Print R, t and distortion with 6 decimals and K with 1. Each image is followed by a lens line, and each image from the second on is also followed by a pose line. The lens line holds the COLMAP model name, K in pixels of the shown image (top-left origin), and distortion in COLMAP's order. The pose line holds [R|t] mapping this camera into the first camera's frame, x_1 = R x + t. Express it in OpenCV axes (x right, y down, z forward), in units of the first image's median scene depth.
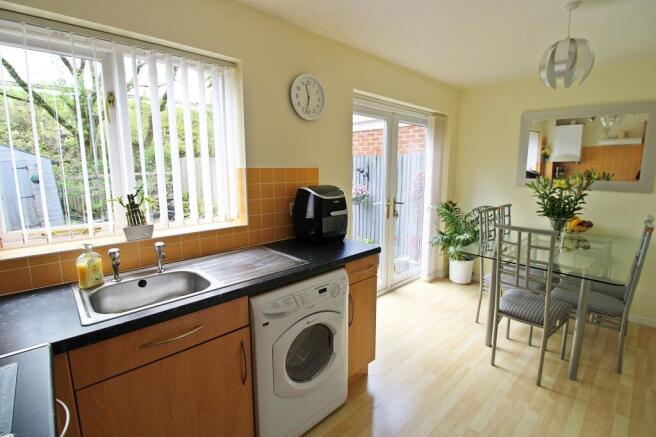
lens RADIAL K [[309.7, 0, 336.1], [0, 309.7, 215.5], [0, 0, 1]] dist [-0.000917, -0.000879]
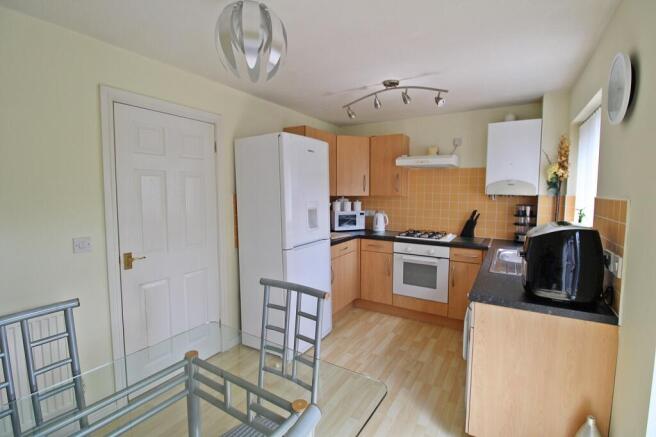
lens RADIAL K [[309.7, 0, 336.1], [0, 309.7, 215.5], [0, 0, 1]] dist [-0.000917, -0.000879]
pose [[-0.965687, 0.013092, -0.259378, 0.667123], [-0.048303, 0.972248, 0.228913, -0.258010], [0.255176, 0.233587, -0.938255, 1.576741]]
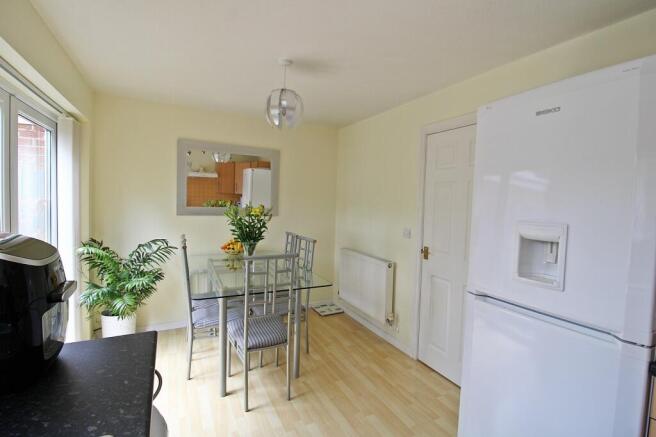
lens RADIAL K [[309.7, 0, 336.1], [0, 309.7, 215.5], [0, 0, 1]] dist [-0.000917, -0.000879]
pose [[0.280865, -0.041793, 0.958837, -0.293748], [0.121744, 0.992532, 0.007600, -0.067354], [-0.951994, 0.114598, 0.283856, 0.473984]]
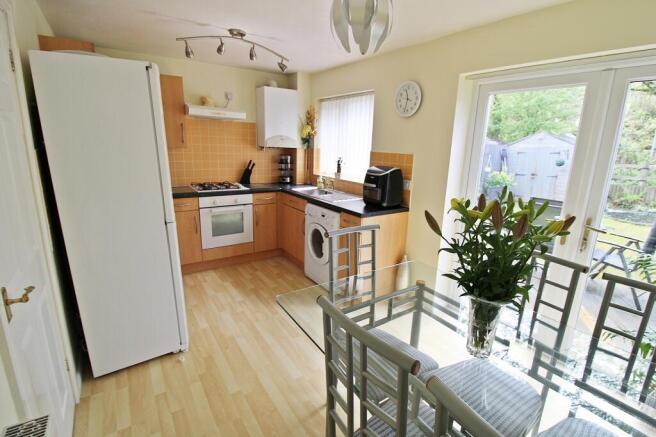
lens RADIAL K [[309.7, 0, 336.1], [0, 309.7, 215.5], [0, 0, 1]] dist [-0.000917, -0.000879]
pose [[-0.159315, 0.218496, -0.962745, 1.389028], [-0.185674, 0.951166, 0.246594, -0.189903], [0.969610, 0.218043, -0.110966, 1.007418]]
